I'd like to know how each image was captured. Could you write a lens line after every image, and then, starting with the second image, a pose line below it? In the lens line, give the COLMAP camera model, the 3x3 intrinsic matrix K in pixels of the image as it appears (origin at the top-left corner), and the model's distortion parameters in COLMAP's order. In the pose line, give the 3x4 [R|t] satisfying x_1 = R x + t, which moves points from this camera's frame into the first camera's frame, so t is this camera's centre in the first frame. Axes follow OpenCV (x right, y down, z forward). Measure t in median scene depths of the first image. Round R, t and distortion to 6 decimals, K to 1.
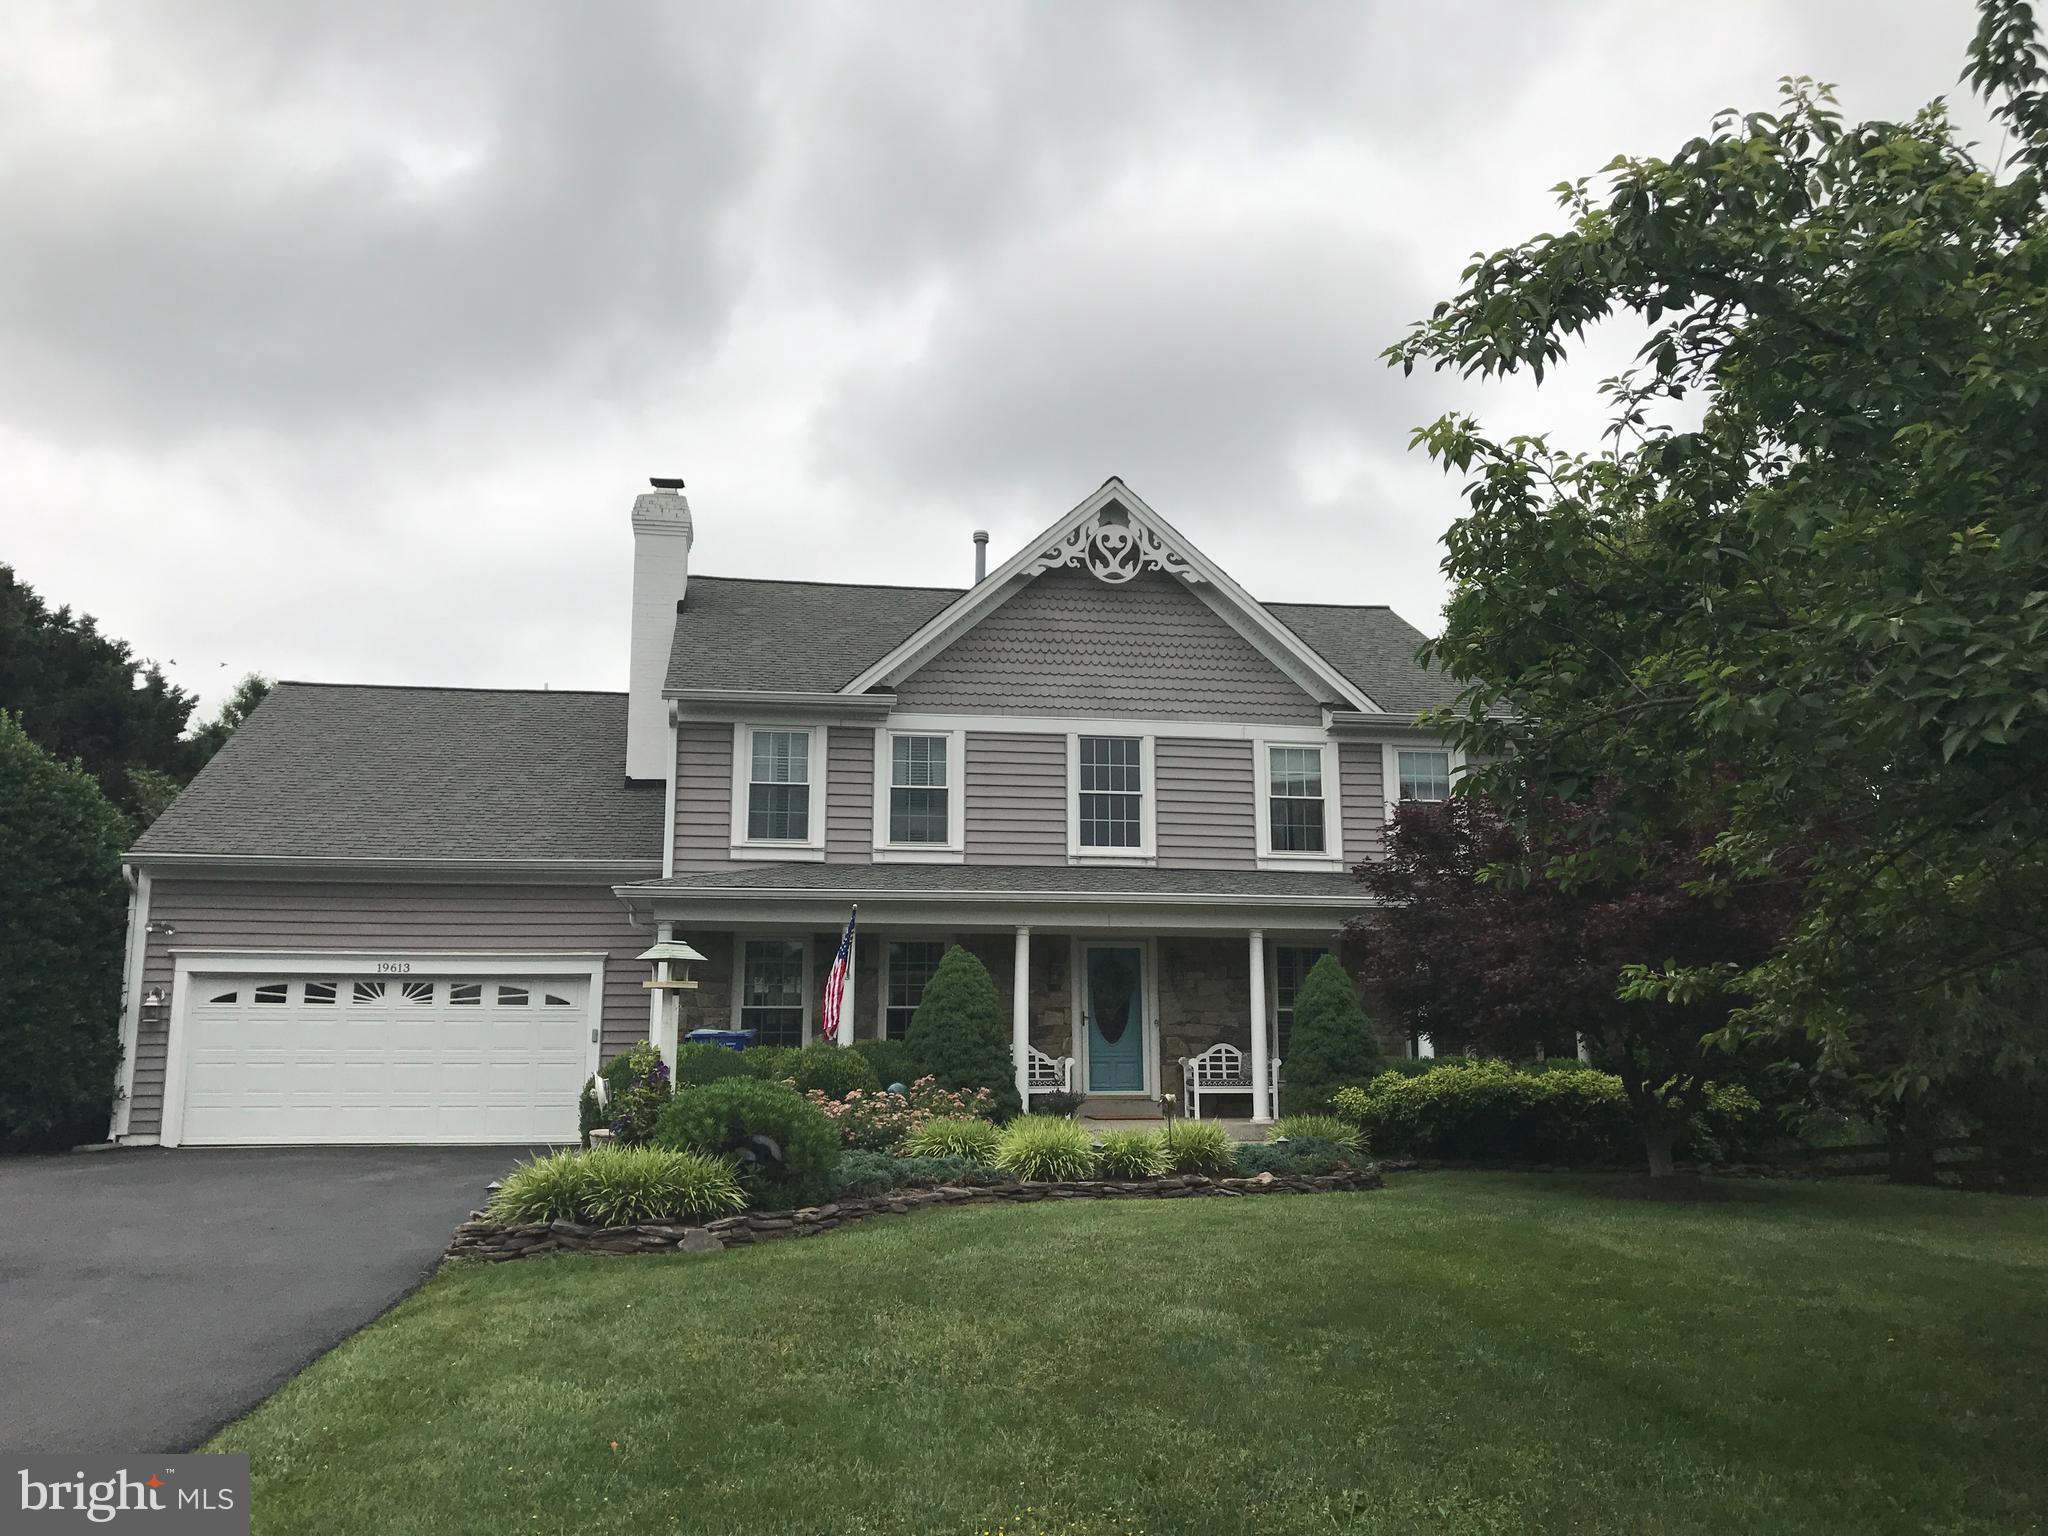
lens RADIAL K [[1672.0, 0, 1017.9], [0, 1672.0, 755.5], [0, 0, 1]] dist [0.045491, -0.019461]
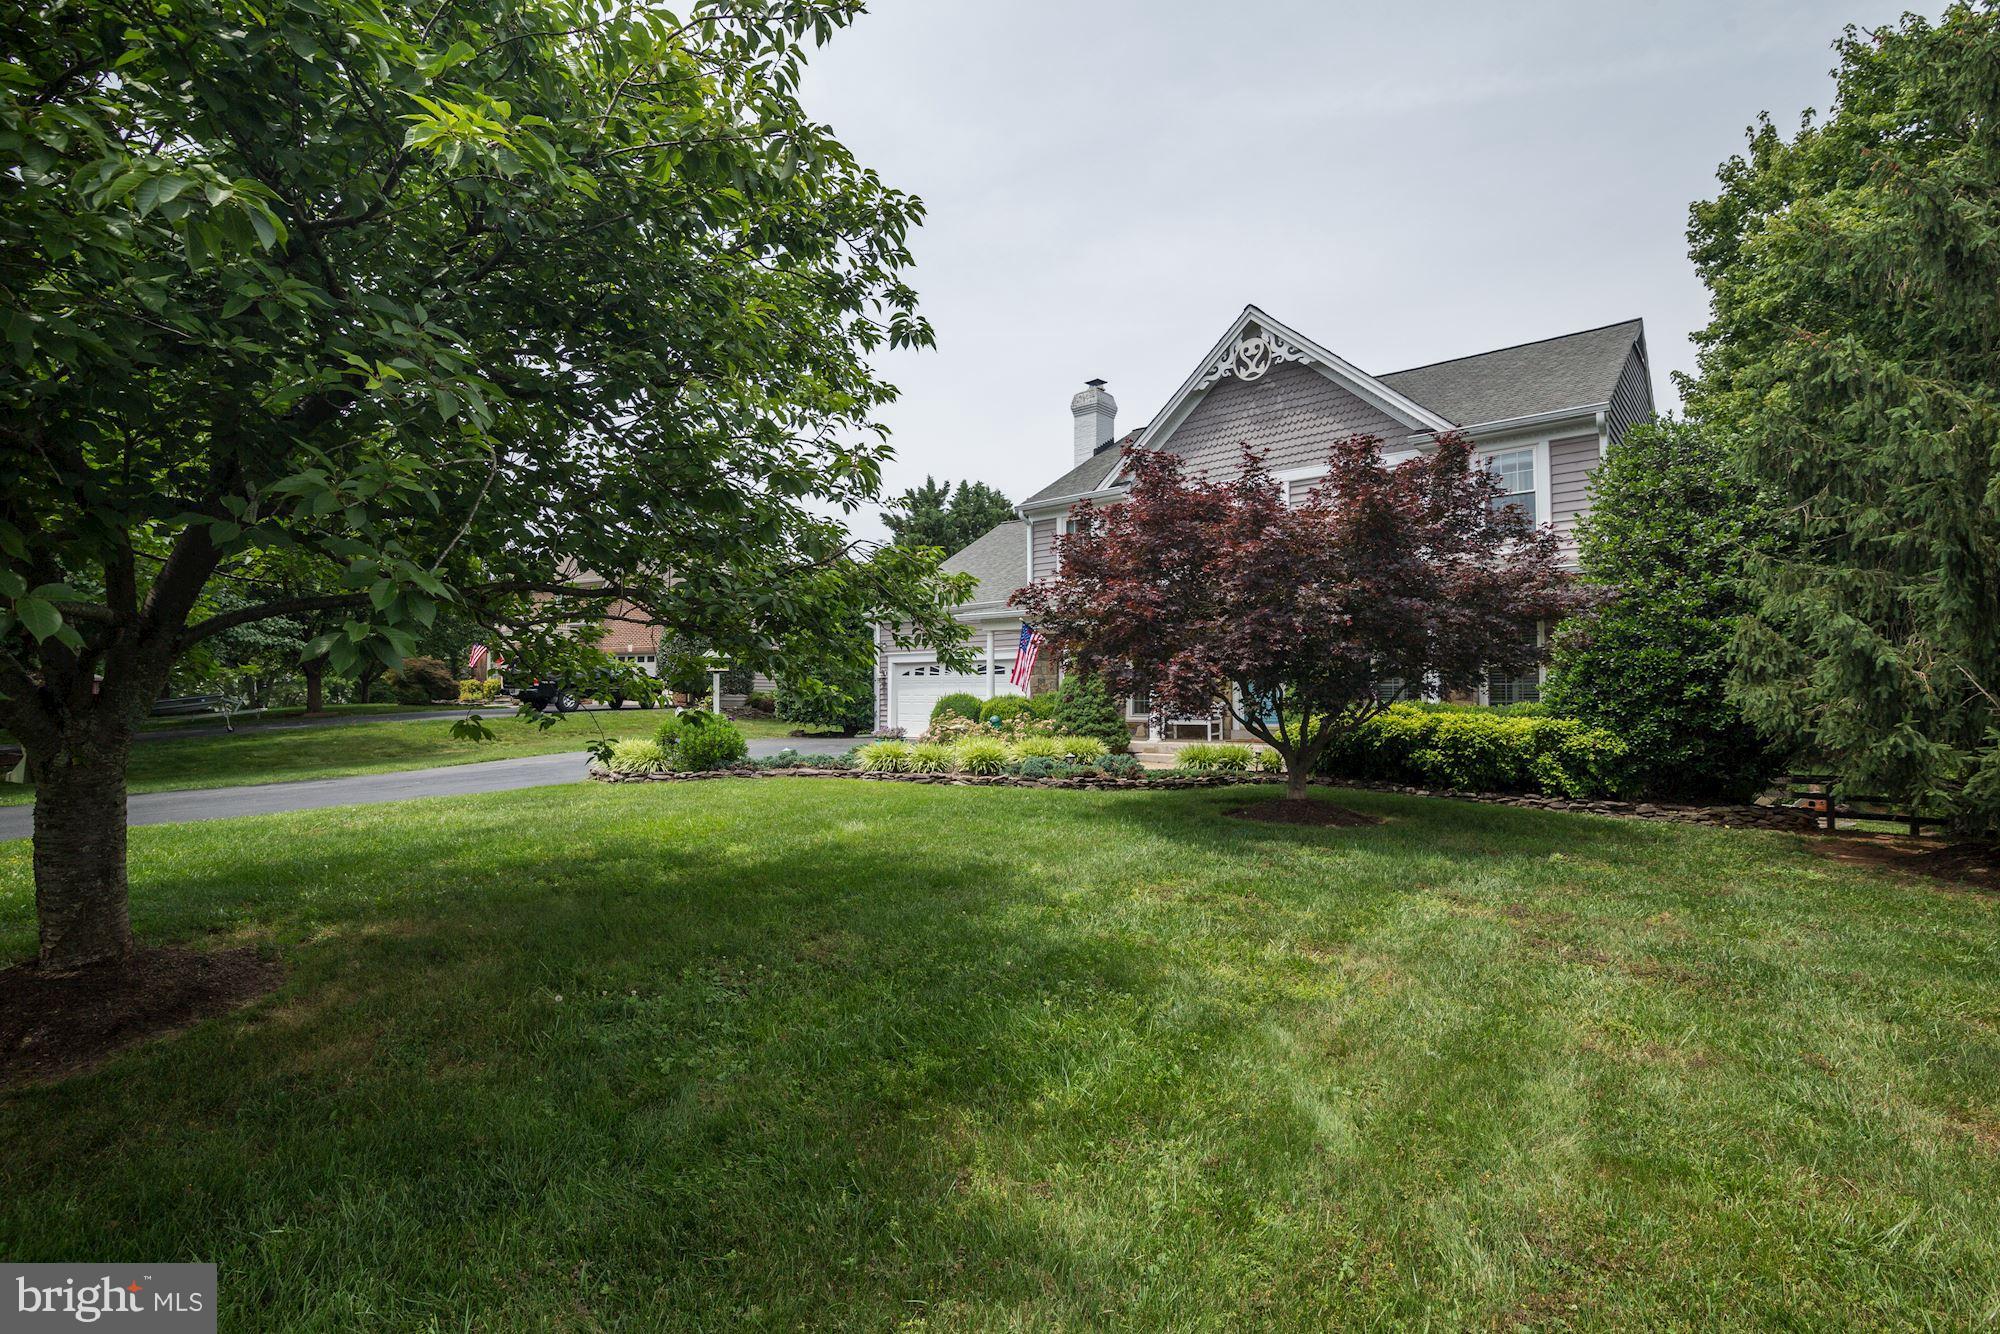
lens RADIAL K [[914.2, 0, 1008.4], [0, 914.2, 669.1], [0, 0, 1]] dist [-0.004738, -0.001070]
pose [[0.653739, -0.023952, -0.756341, 0.537403], [0.132481, 0.987685, 0.083230, 0.052829], [0.745033, -0.154611, 0.648862, 0.306351]]
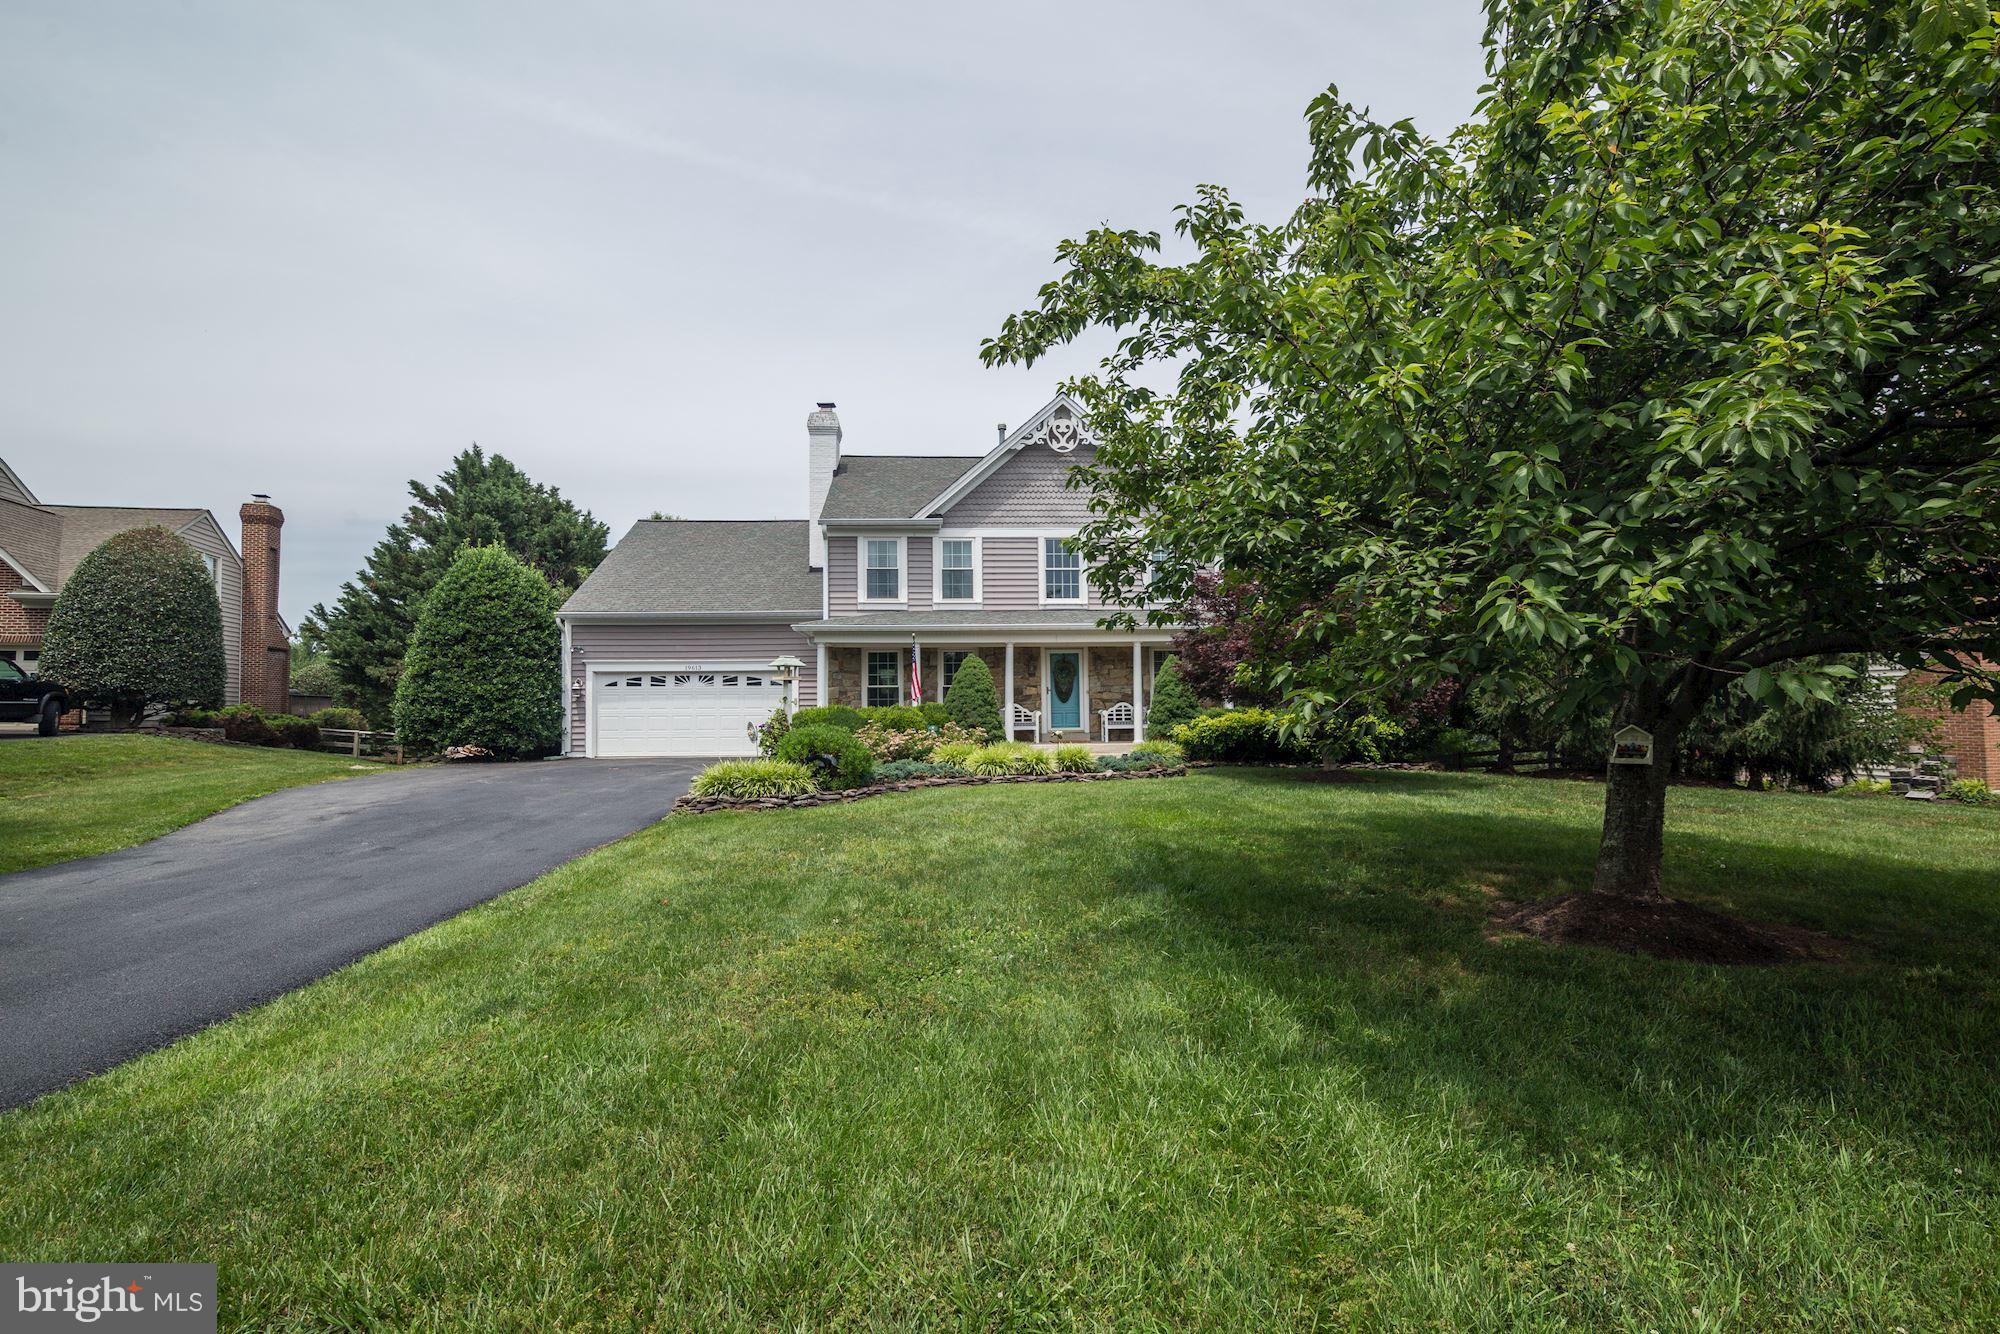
lens RADIAL K [[914.2, 0, 997.8], [0, 914.2, 671.0], [0, 0, 1]] dist [-0.004738, -0.001070]
pose [[0.995777, -0.014449, -0.090661, 0.077324], [0.026780, 0.990304, 0.136314, -0.005651], [0.087813, -0.138166, 0.986509, -0.014401]]
